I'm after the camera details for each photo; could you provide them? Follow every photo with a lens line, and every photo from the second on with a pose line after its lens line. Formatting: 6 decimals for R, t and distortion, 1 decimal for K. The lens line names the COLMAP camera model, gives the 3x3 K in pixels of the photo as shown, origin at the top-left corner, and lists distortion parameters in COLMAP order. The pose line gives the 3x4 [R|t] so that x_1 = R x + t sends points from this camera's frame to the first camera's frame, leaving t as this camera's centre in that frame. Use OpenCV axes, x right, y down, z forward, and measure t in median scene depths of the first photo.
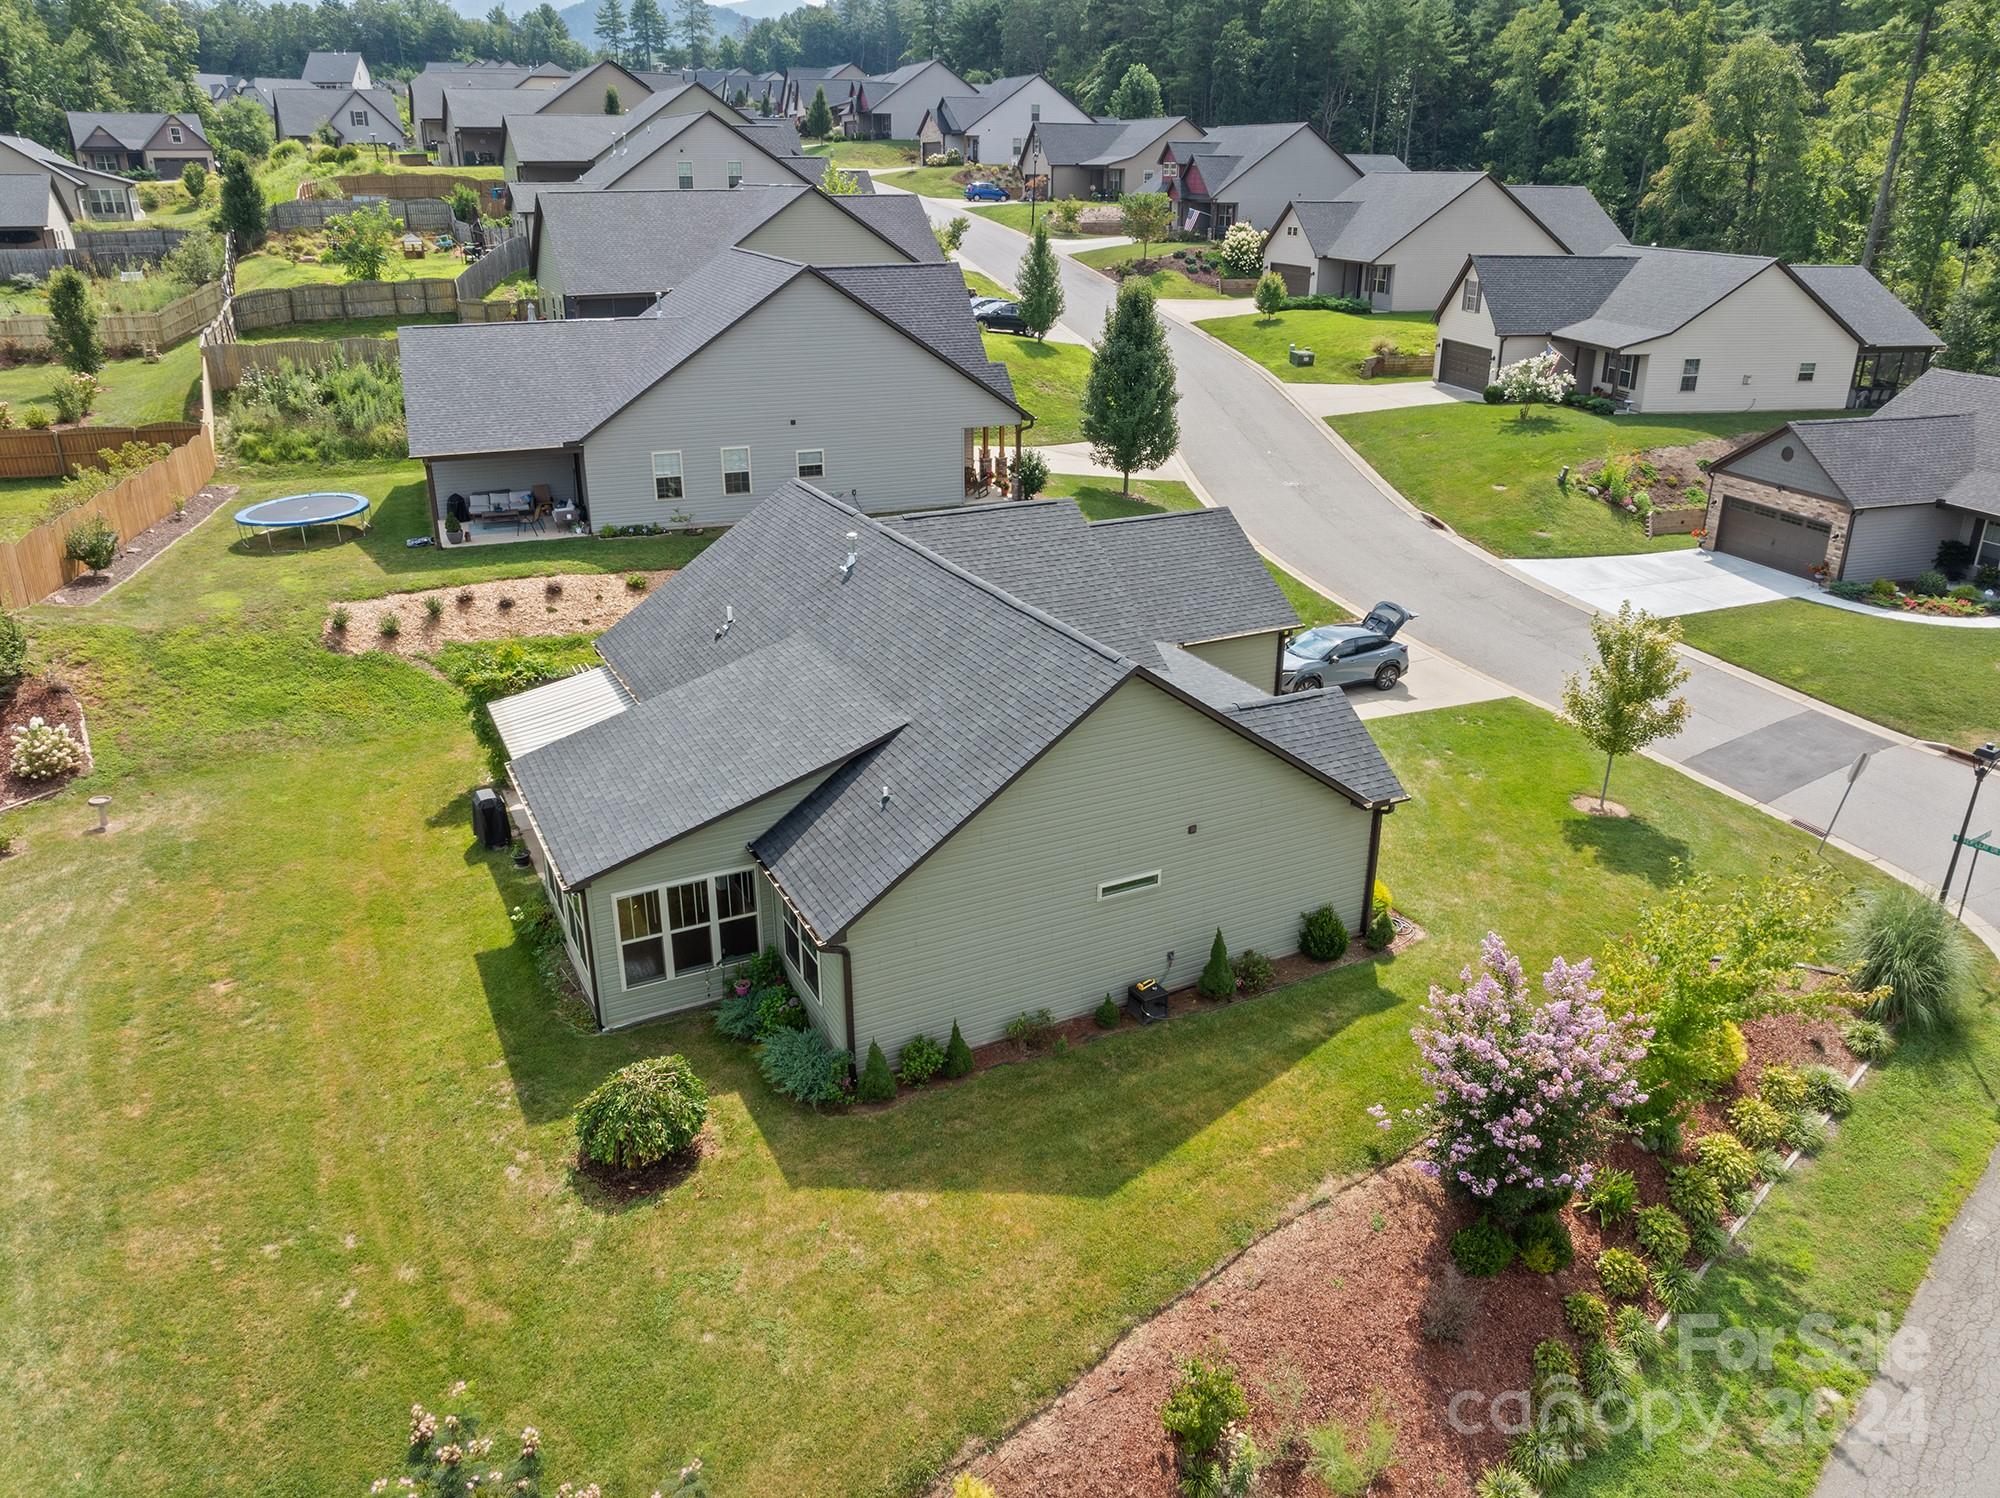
lens RADIAL K [[1405.5, 0, 1011.2], [0, 1405.5, 686.7], [0, 0, 1]] dist [-0.032140, 0.000757]
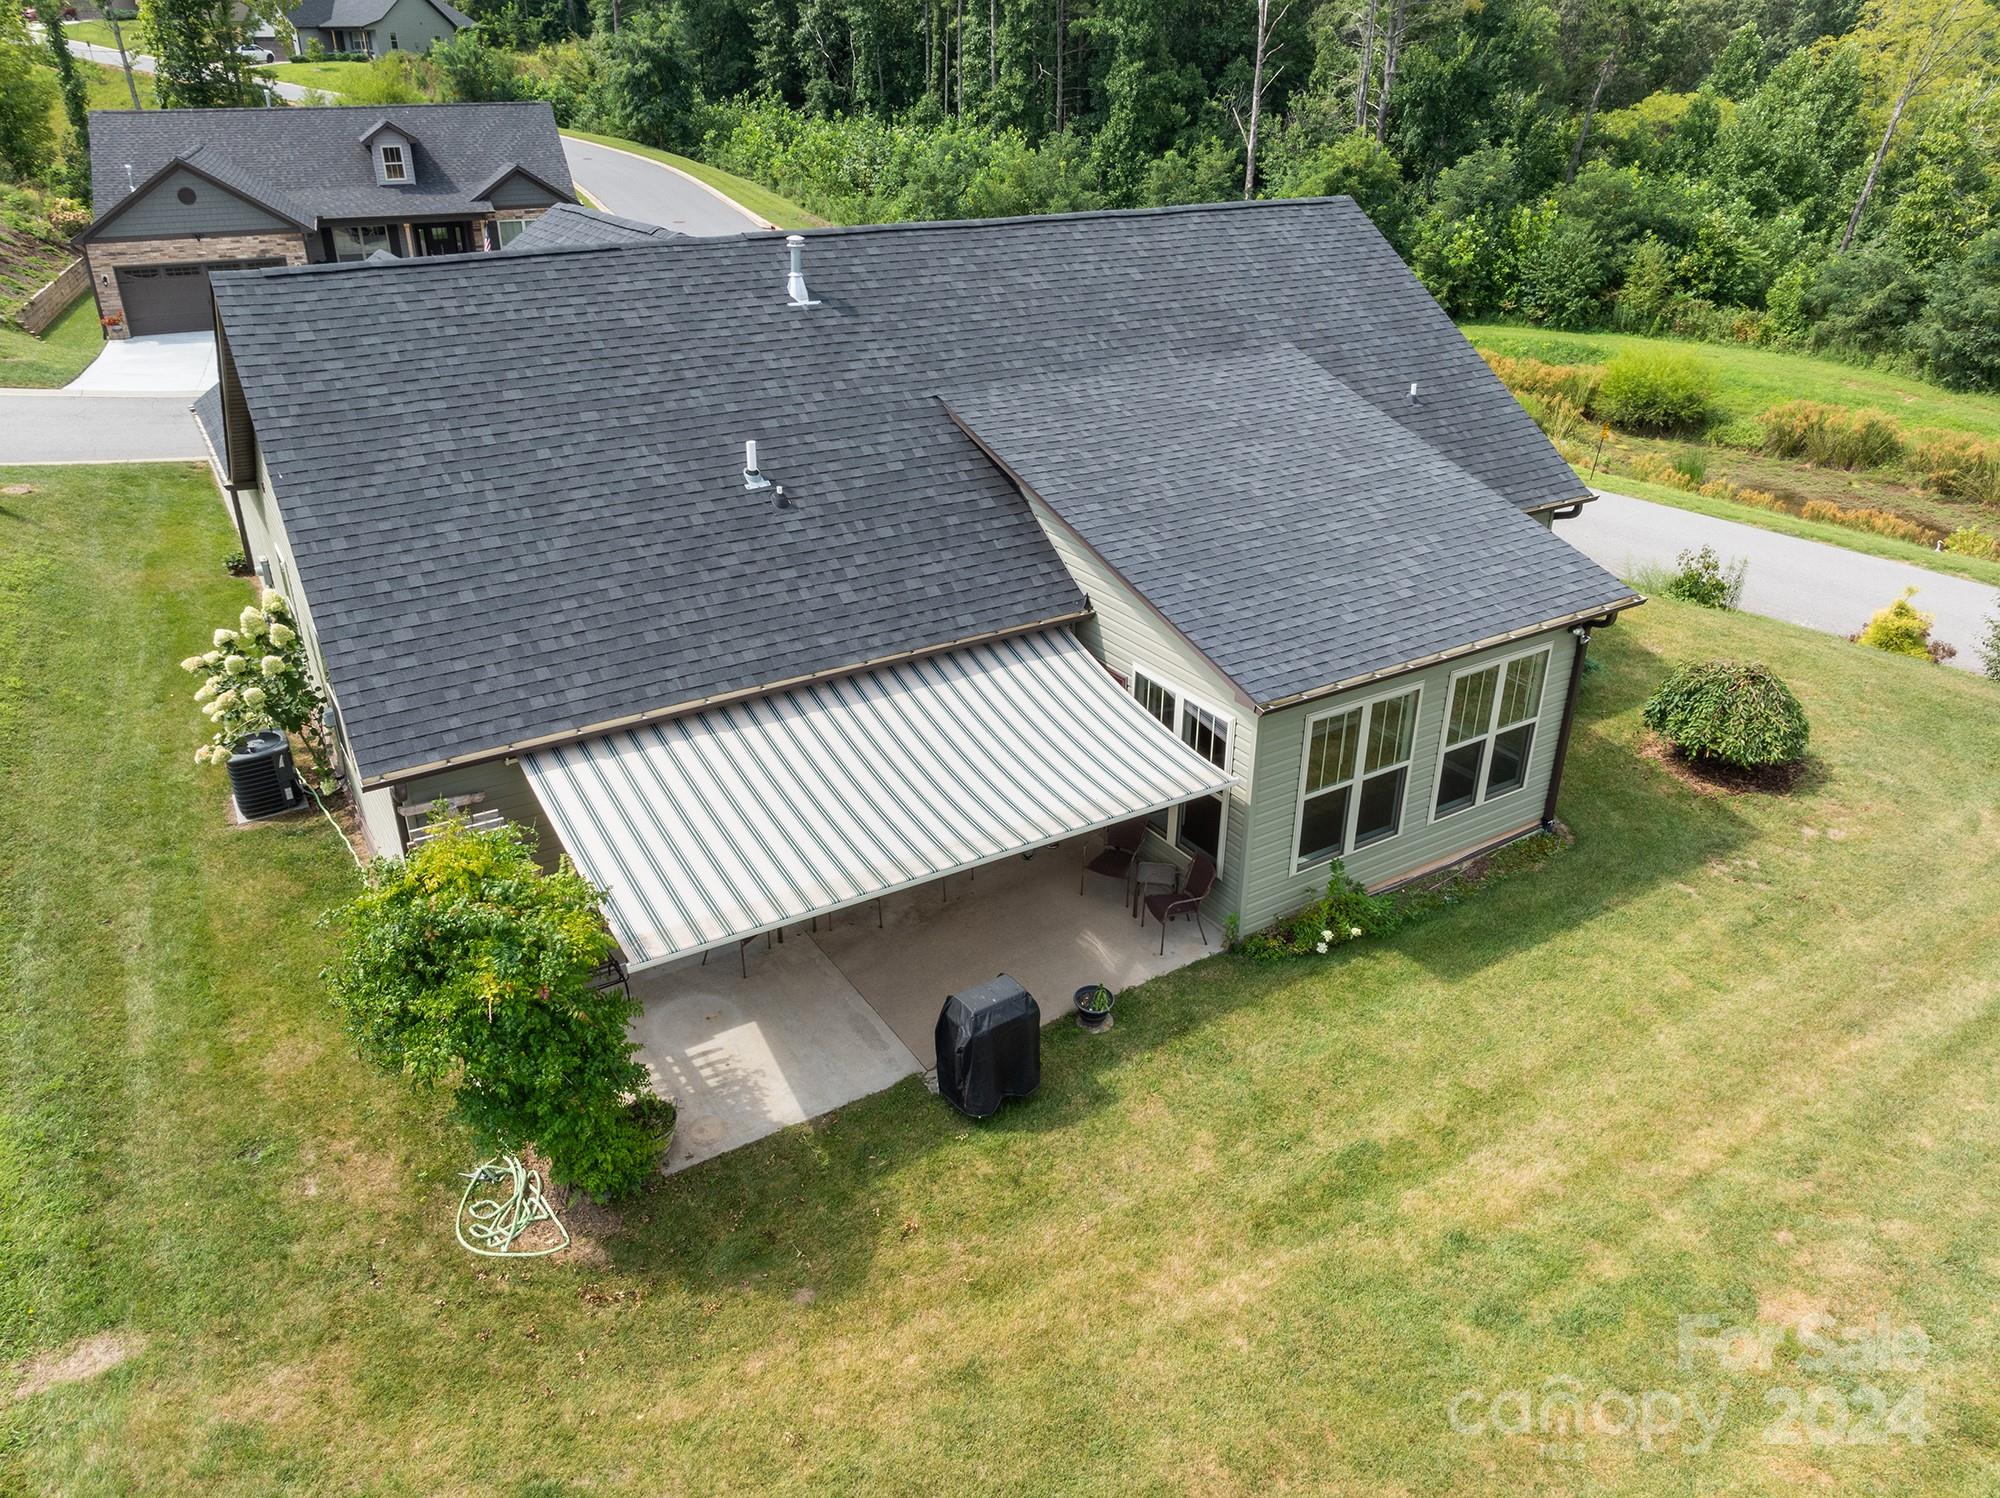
lens RADIAL K [[1424.3, 0, 996.5], [0, 1424.3, 708.9], [0, 0, 1]] dist [-0.062713, 0.039683]
pose [[-0.075359, -0.429594, 0.899872, -0.431960], [0.342553, 0.836364, 0.427963, -0.101164], [-0.936471, 0.340505, 0.084131, 0.572349]]
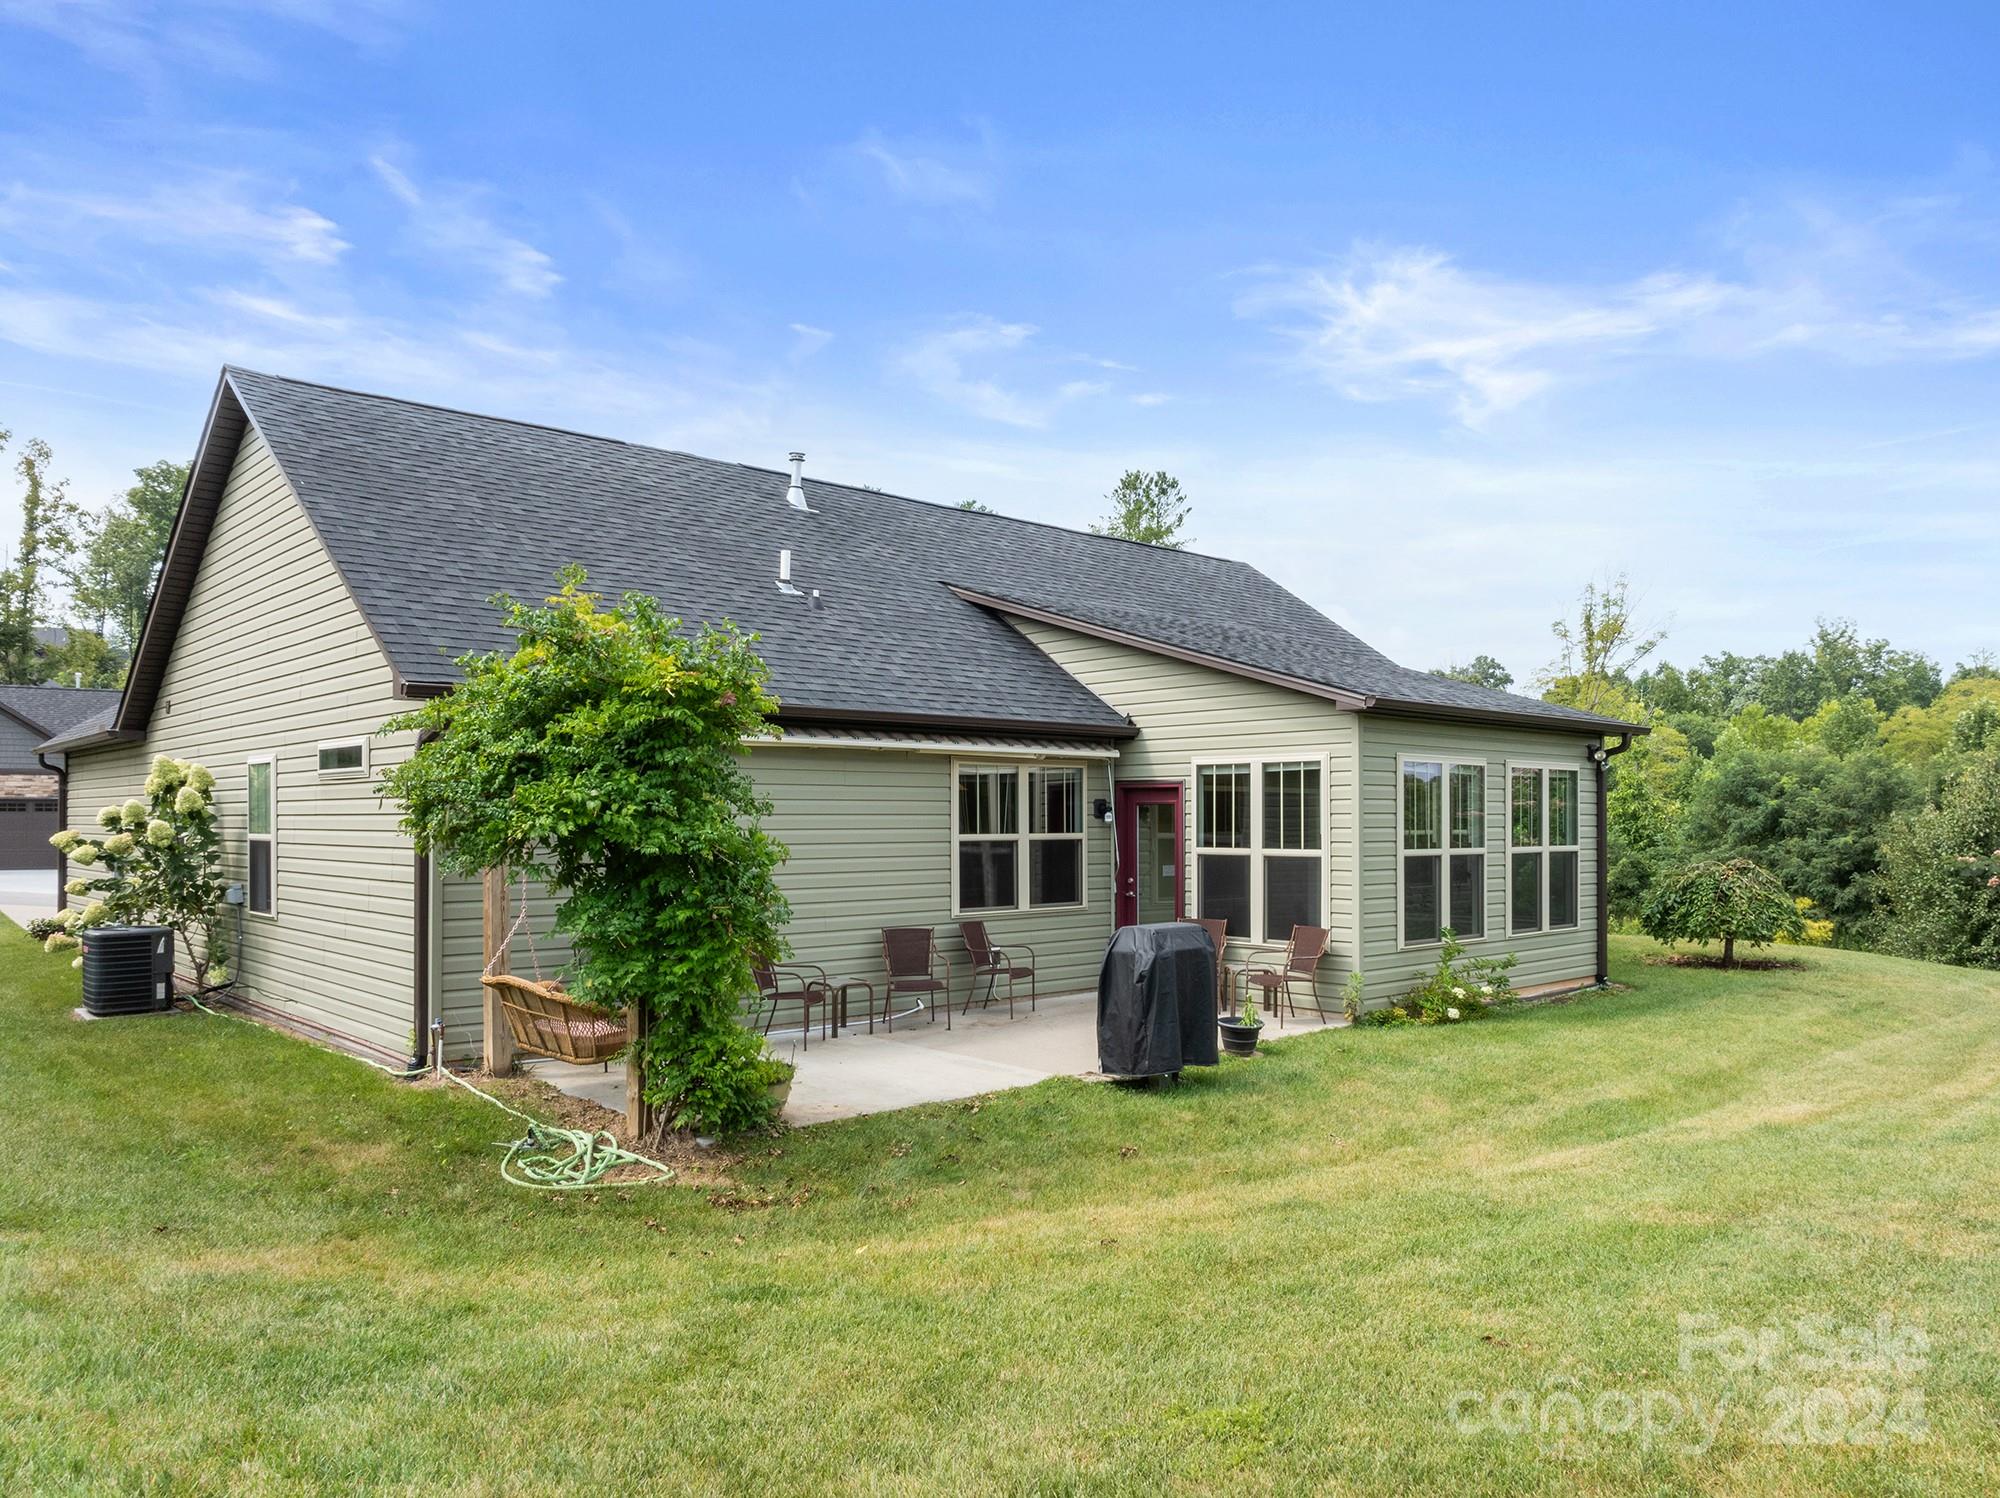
lens RADIAL K [[1426.9, 0, 1000.0], [0, 1426.9, 749.0], [0, 0, 1]] dist [-0.038345, -0.000844]
pose [[-0.249886, 0.035570, 0.967622, -0.427901], [0.333919, 0.941186, 0.051636, 0.002707], [-0.908876, 0.336011, -0.247067, 0.675642]]
